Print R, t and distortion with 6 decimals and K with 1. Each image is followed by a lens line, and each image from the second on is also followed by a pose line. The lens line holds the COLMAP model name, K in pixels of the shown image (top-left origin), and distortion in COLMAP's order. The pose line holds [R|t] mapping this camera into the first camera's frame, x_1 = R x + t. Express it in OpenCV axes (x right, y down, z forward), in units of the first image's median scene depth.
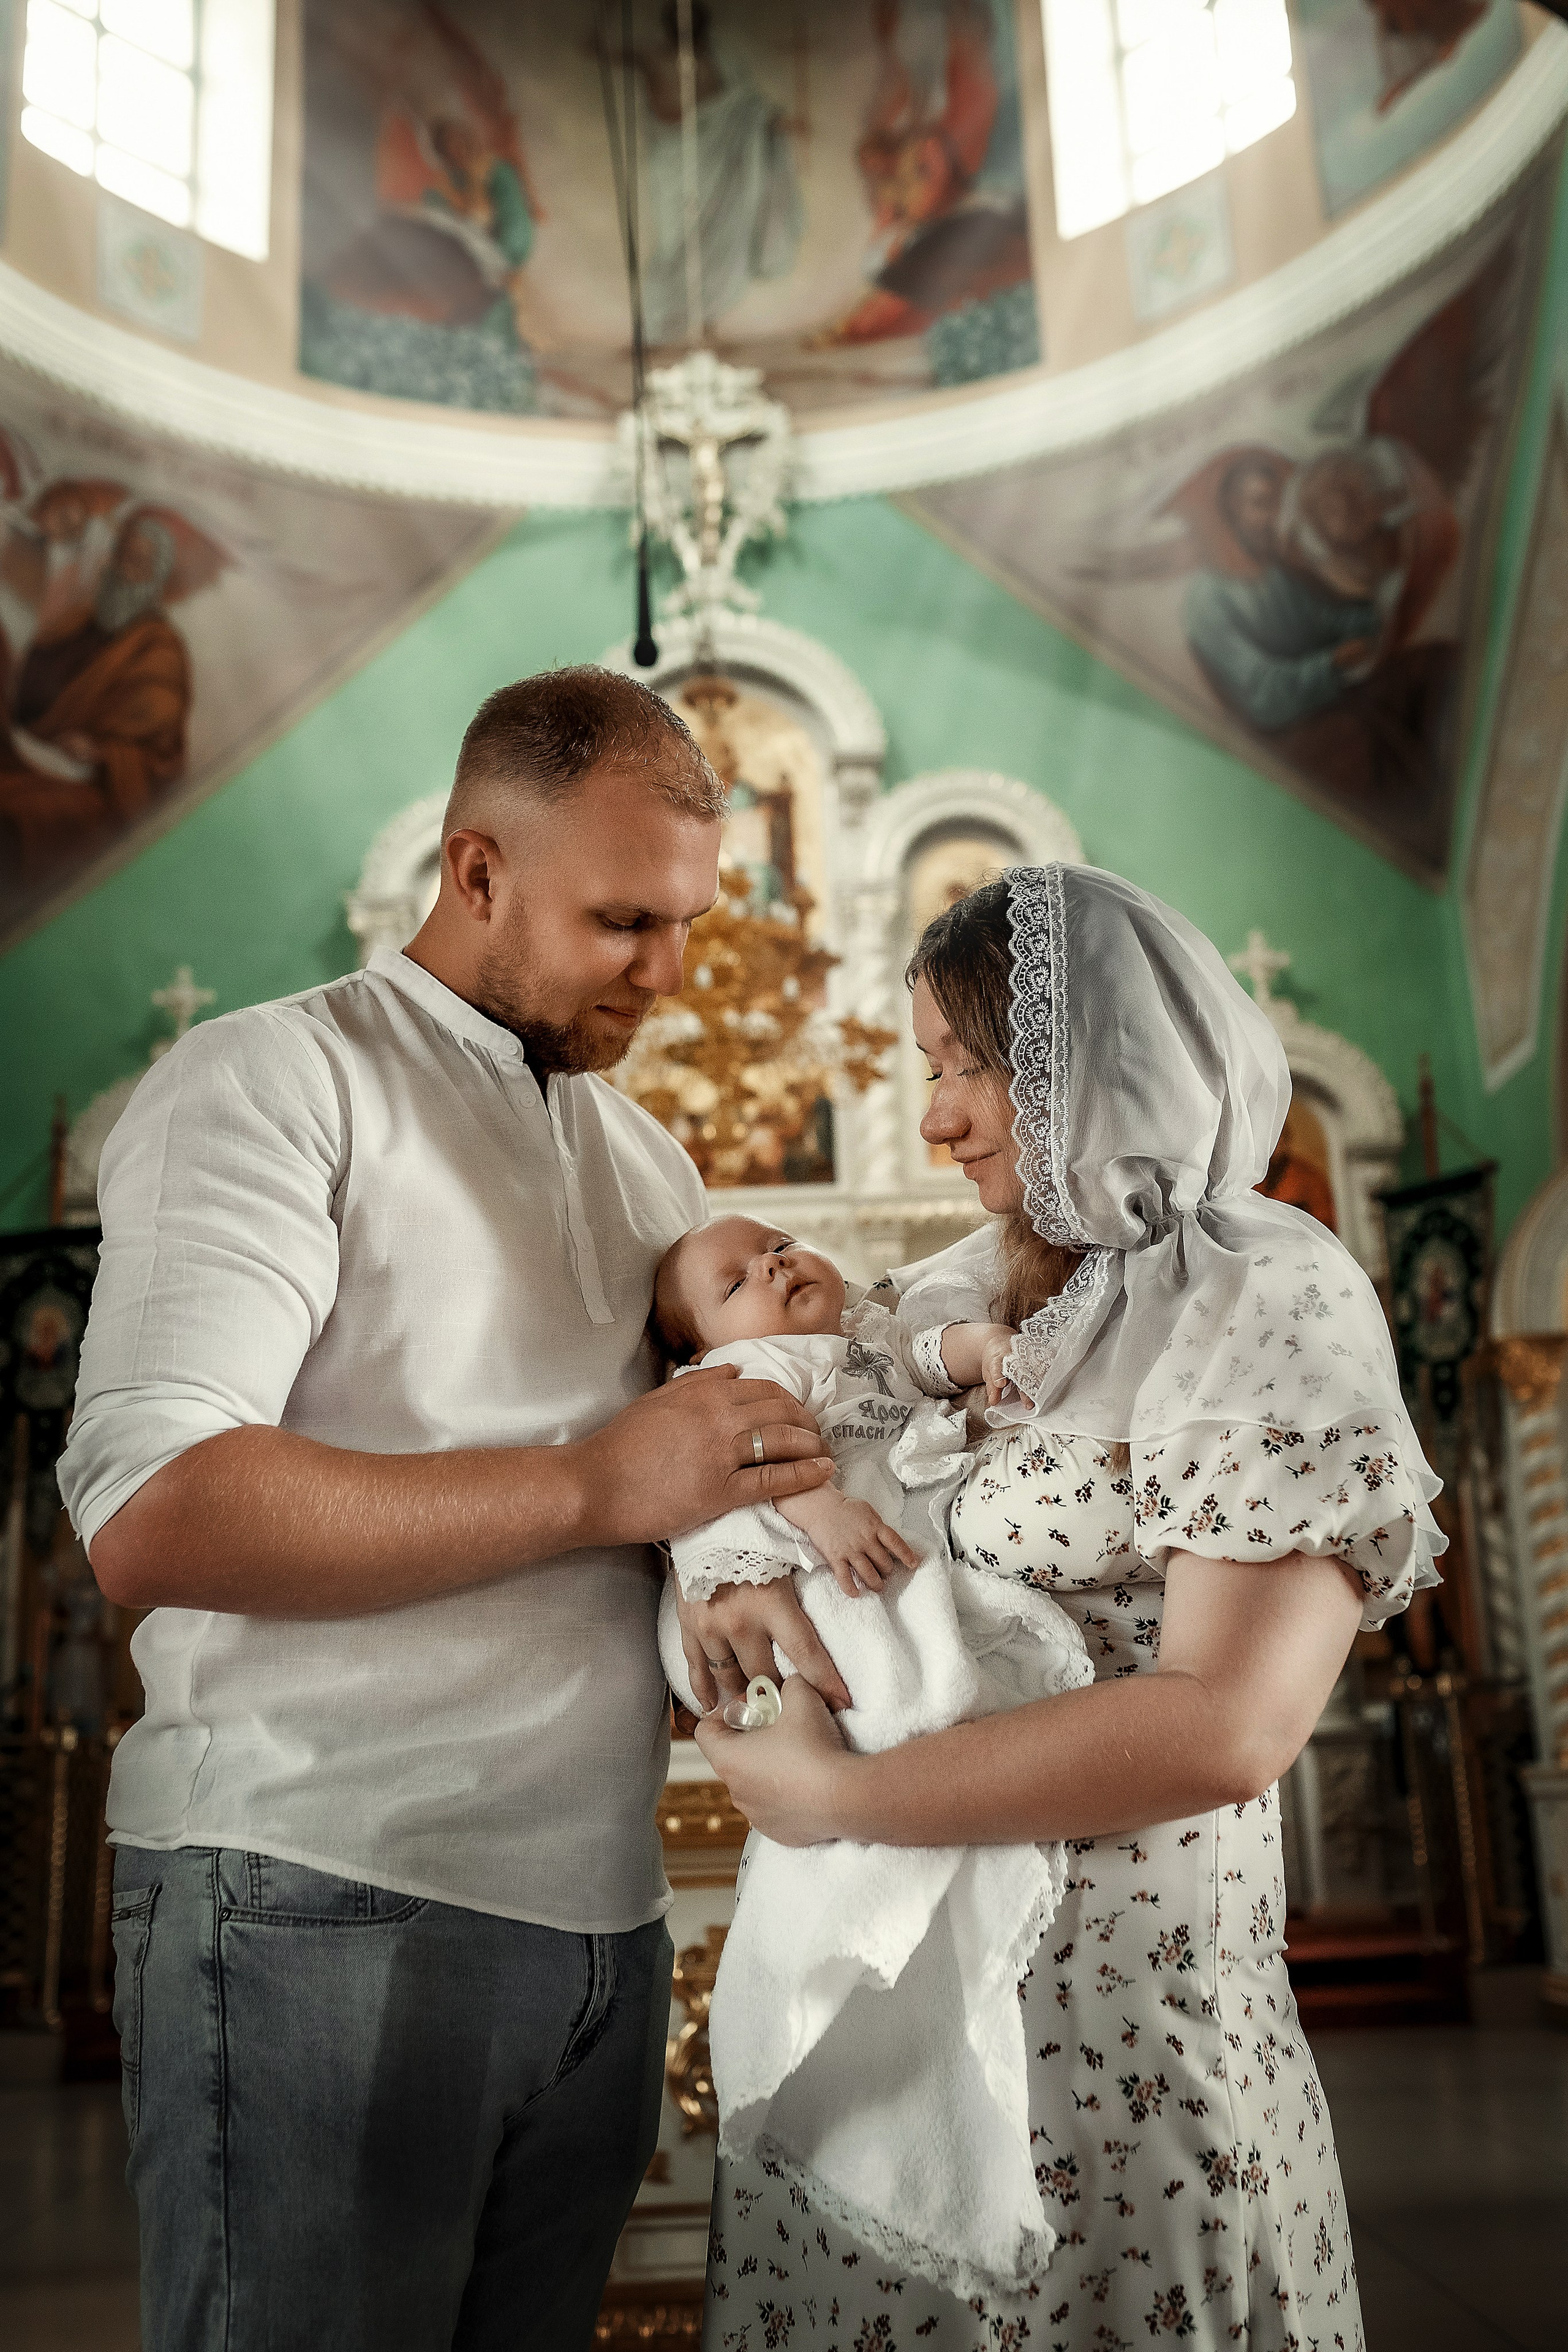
lens RADIAL K [[2116.6, 0, 784.0], [0, 2116.6, 1176.0], [0, 0, 1]] dist [0.005735, 0.001450]
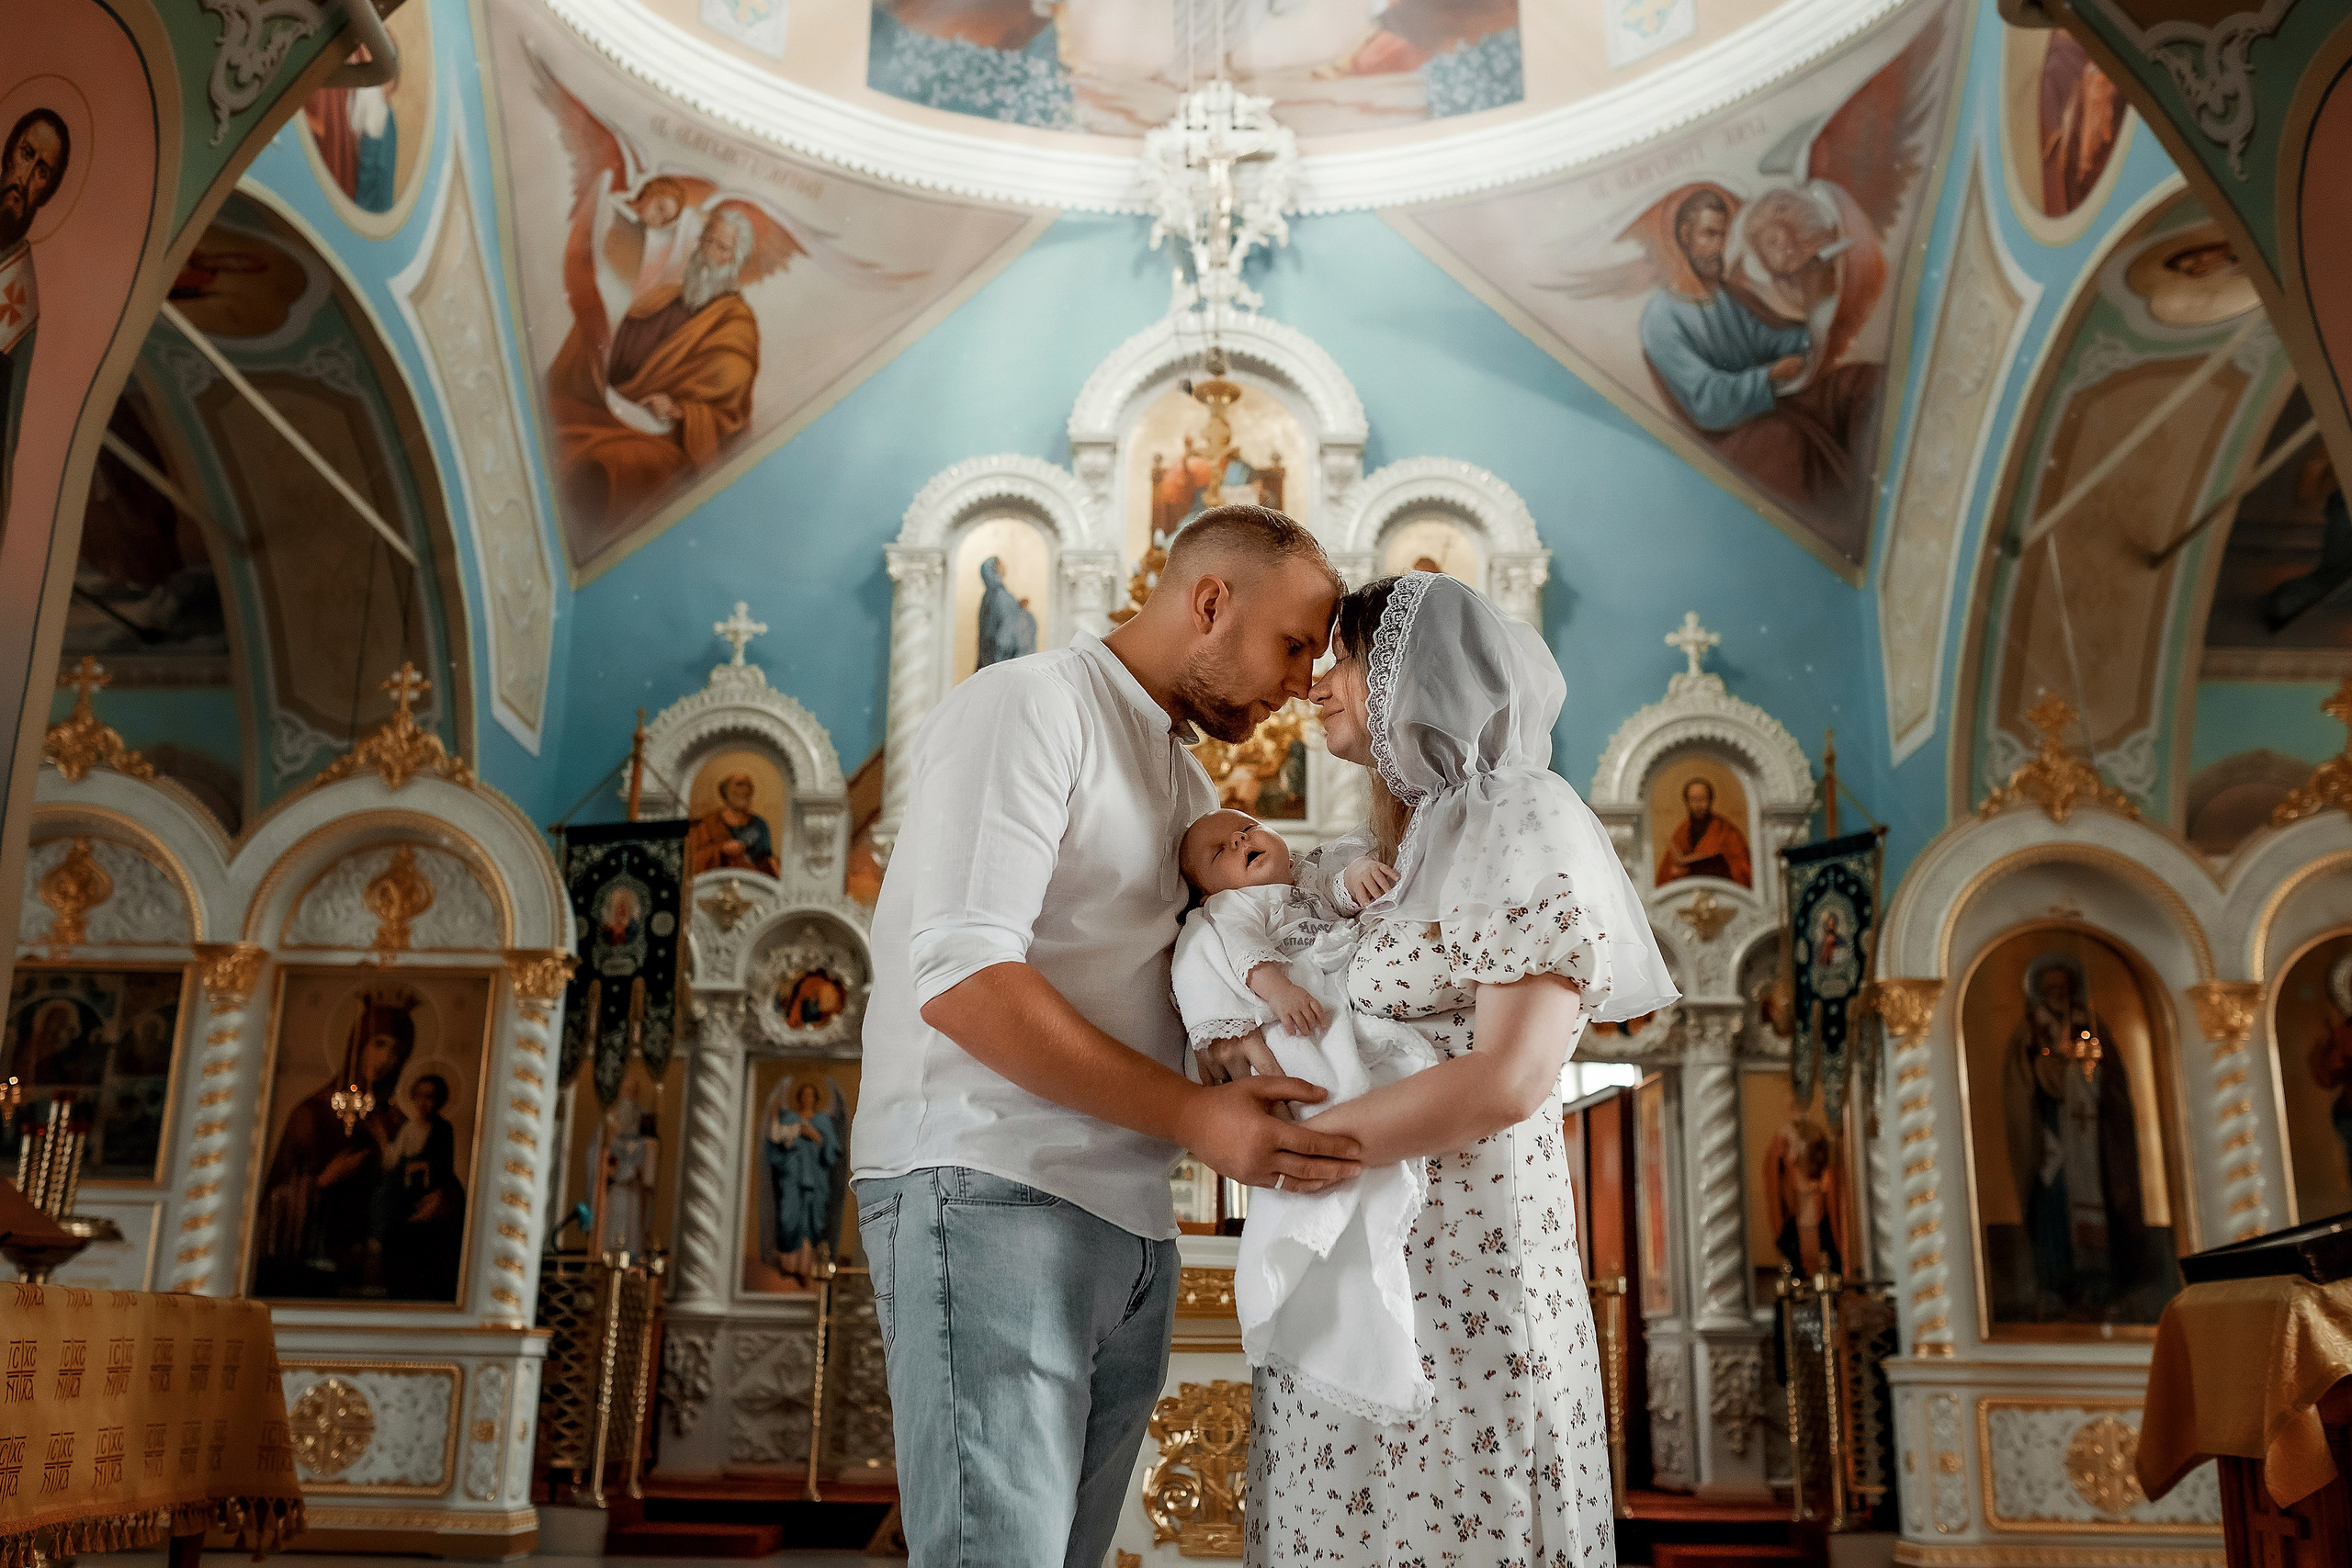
lens RADIAL K [[2116.4, 0, 1176.0], [0, 2116.4, 784.0], [0, 0, 1]] dist [0.005735, 0.001450]
pose [[0.998237, 0.048169, -0.034684, -0.005964], [-0.048796, 0.998656, -0.017477, 0.008219], [0.033796, 0.019139, 0.999245, -0.133269]]
